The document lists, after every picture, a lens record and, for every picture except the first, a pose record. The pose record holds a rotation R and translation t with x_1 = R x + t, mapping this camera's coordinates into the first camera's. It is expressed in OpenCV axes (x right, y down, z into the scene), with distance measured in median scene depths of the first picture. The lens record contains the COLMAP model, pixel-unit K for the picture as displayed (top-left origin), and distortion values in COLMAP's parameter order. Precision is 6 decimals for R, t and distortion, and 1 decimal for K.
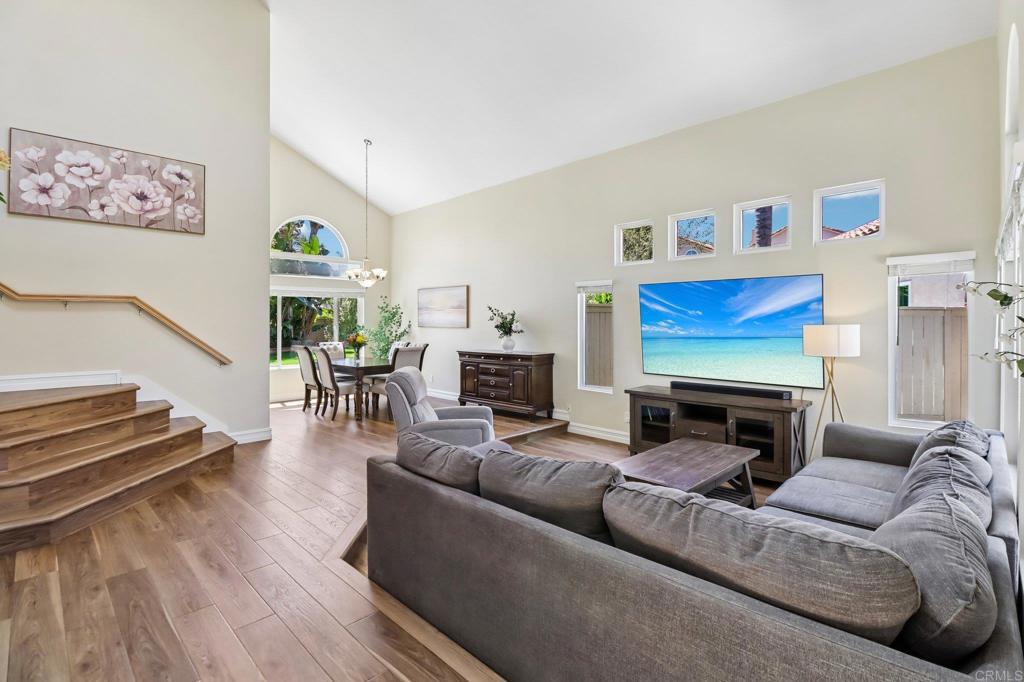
lens RADIAL K [[485.0, 0, 515.9], [0, 485.0, 316.8], [0, 0, 1]] dist [-0.002550, -0.001250]
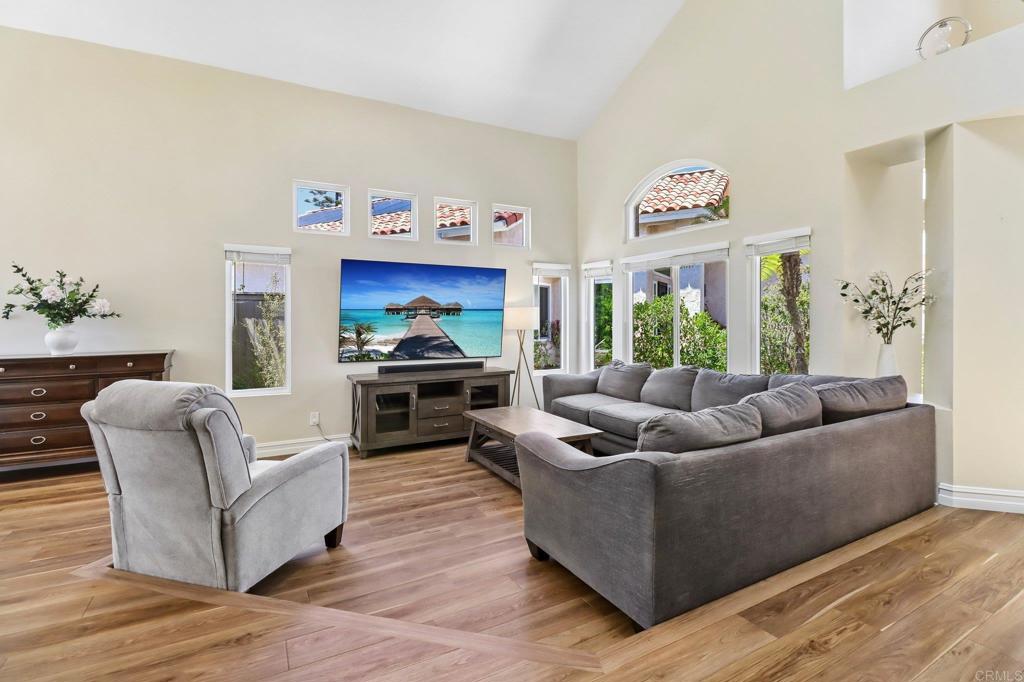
lens RADIAL K [[485.0, 0, 515.9], [0, 485.0, 316.8], [0, 0, 1]] dist [-0.002550, -0.001250]
pose [[0.256477, 0.004726, 0.966539, -0.561166], [-0.009522, 0.999952, -0.002363, 0.039777], [-0.966504, -0.008598, 0.256509, 0.540598]]
